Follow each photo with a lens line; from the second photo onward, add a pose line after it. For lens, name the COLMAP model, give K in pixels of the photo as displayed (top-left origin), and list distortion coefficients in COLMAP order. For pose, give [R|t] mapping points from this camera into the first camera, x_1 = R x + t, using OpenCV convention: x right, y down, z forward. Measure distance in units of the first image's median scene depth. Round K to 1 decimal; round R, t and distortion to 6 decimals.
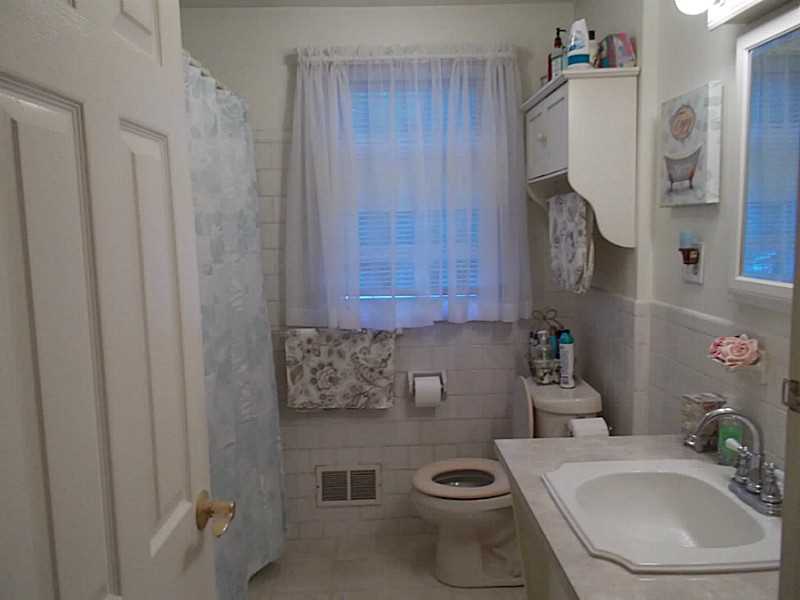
lens RADIAL K [[683.5, 0, 402.7], [0, 683.5, 302.9], [0, 0, 1]] dist [0.072558, -0.072870]
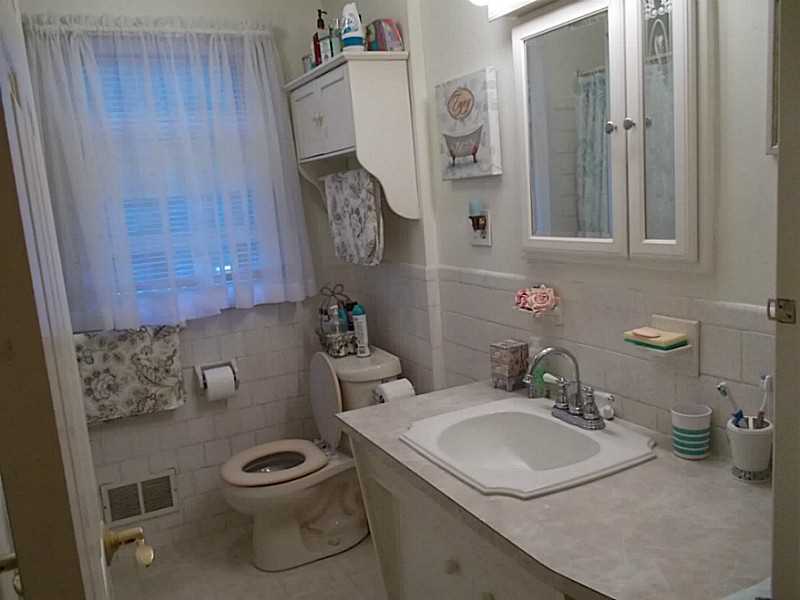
lens RADIAL K [[683.5, 0, 398.4], [0, 683.5, 297.4], [0, 0, 1]] dist [0.072558, -0.072870]
pose [[0.912093, -0.110622, 0.394776, -0.118351], [0.102943, 0.993856, 0.040651, -0.003807], [-0.396848, 0.003562, 0.917878, 0.017286]]
